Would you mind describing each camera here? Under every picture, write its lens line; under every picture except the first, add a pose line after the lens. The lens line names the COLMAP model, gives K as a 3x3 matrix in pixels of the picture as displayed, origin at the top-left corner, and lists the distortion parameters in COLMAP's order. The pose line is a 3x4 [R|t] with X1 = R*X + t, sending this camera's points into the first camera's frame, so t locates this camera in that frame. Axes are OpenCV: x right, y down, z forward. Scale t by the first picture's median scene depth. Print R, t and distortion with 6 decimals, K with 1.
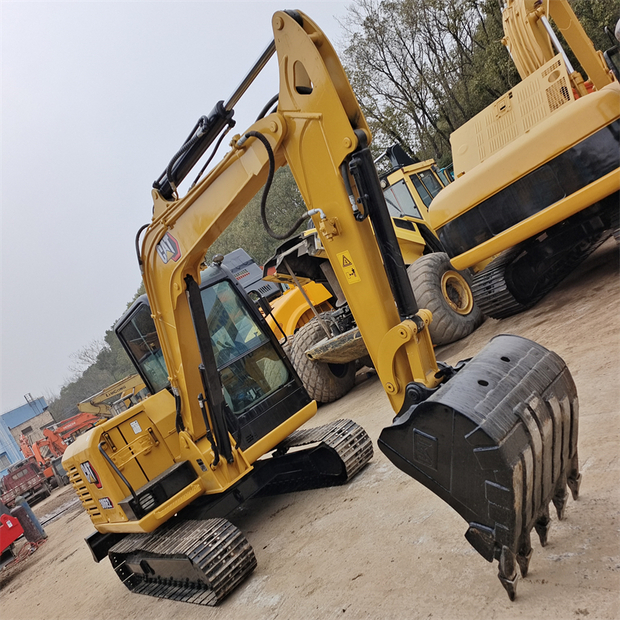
lens RADIAL K [[558.1, 0, 315.6], [0, 558.1, 308.8], [0, 0, 1]] dist [0.035556, 0.003631]
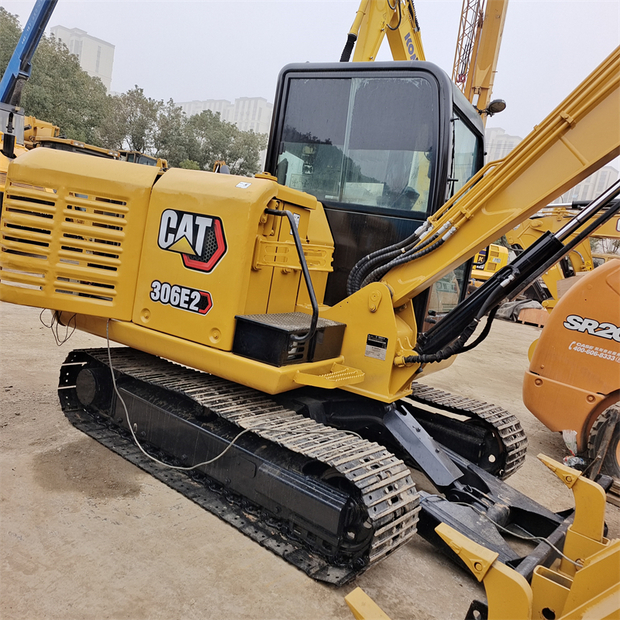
lens RADIAL K [[558.1, 0, 324.6], [0, 558.1, 309.6], [0, 0, 1]] dist [0.035556, 0.003631]
pose [[0.698326, 0.592166, 0.402094, -0.509965], [-0.606659, 0.787786, -0.106577, 0.343770], [-0.379875, -0.169509, 0.909374, 0.466244]]
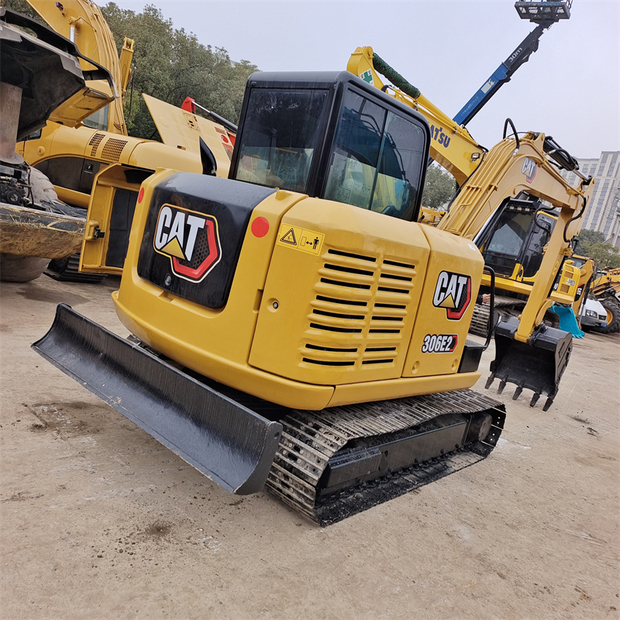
lens RADIAL K [[558.1, 0, 318.4], [0, 558.1, 308.4], [0, 0, 1]] dist [0.035556, 0.003631]
pose [[-0.251923, 0.333464, 0.908480, -0.984168], [-0.117139, 0.921348, -0.370670, 0.592335], [-0.960632, -0.199799, -0.193047, 1.331121]]
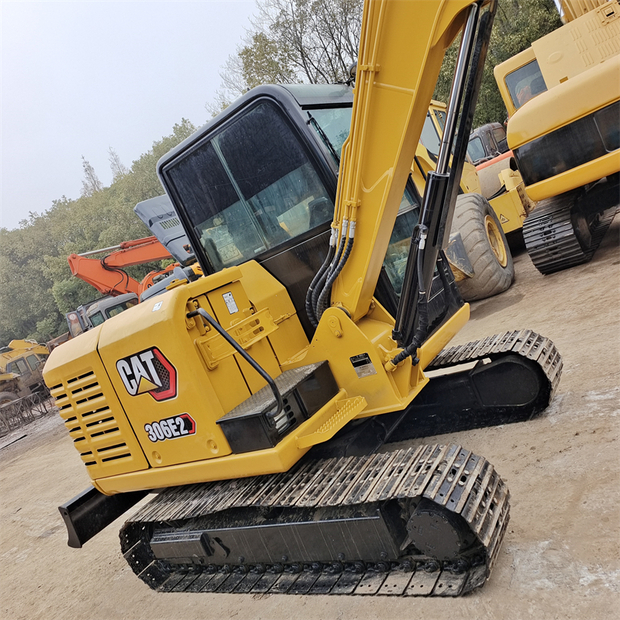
lens RADIAL K [[558.1, 0, 311.9], [0, 558.1, 308.3], [0, 0, 1]] dist [0.035556, 0.003631]
pose [[0.961112, 0.103405, 0.256068, -0.410406], [-0.095822, 0.994514, -0.041947, 0.246697], [-0.259001, 0.015778, 0.965748, 0.436028]]
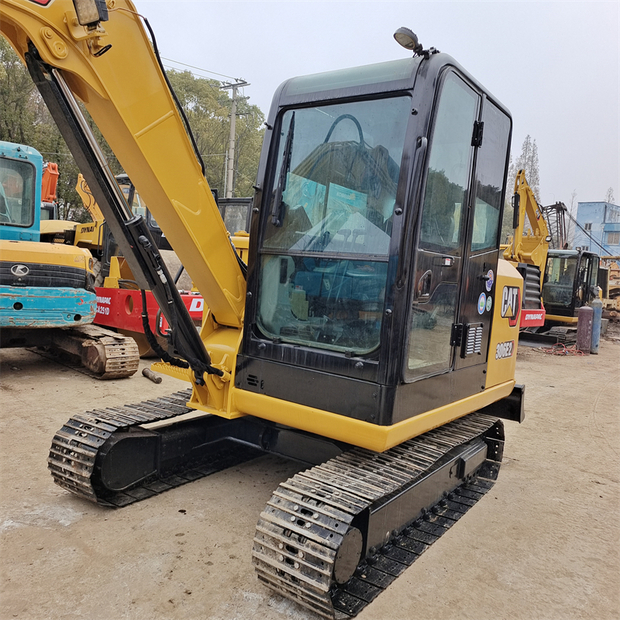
lens RADIAL K [[558.1, 0, 318.4], [0, 558.1, 309.5], [0, 0, 1]] dist [0.035556, 0.003631]
pose [[0.197562, 0.582198, -0.788680, 0.321125], [-0.206329, 0.811210, 0.547145, -0.165197], [0.958331, 0.054633, 0.280388, 0.928800]]
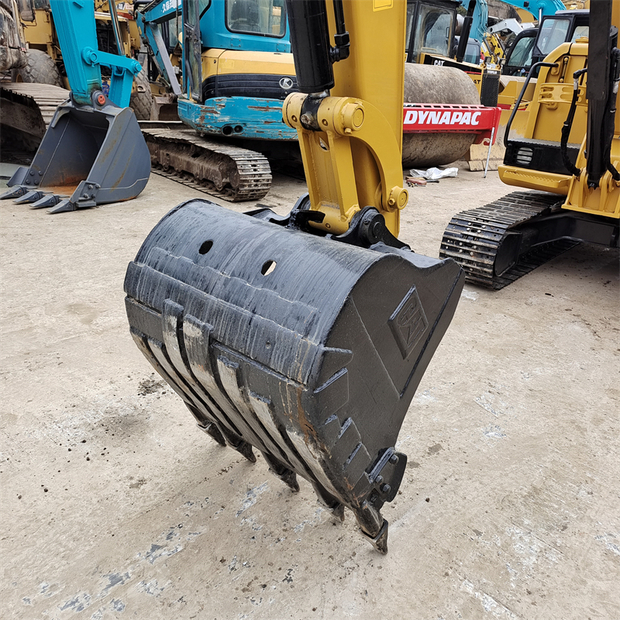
lens RADIAL K [[558.1, 0, 315.5], [0, 558.1, 311.7], [0, 0, 1]] dist [0.035556, 0.003631]
pose [[0.120420, 0.807578, -0.577336, 0.353946], [-0.146086, 0.589653, 0.794335, -0.158042], [0.981915, -0.011313, 0.188981, 0.497036]]
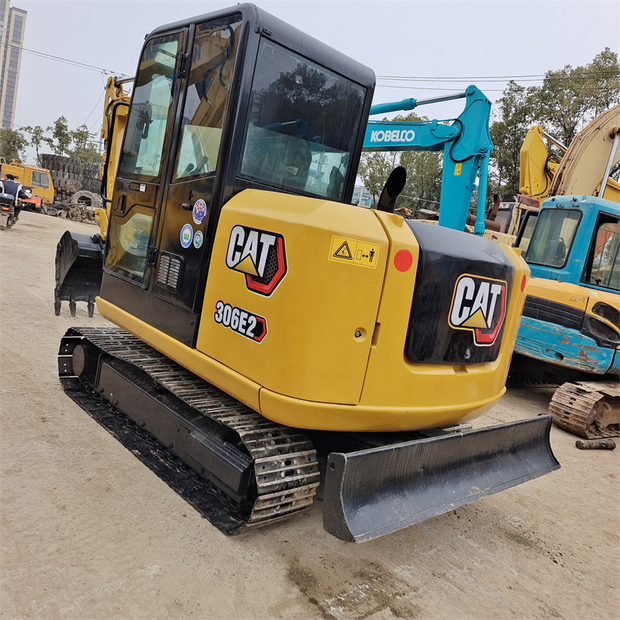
lens RADIAL K [[558.1, 0, 318.2], [0, 558.1, 307.2], [0, 0, 1]] dist [0.035556, 0.003631]
pose [[-0.942704, 0.332950, -0.021289, -0.266981], [0.325984, 0.932806, 0.153644, 0.179577], [0.071015, 0.137901, -0.987897, 1.920029]]
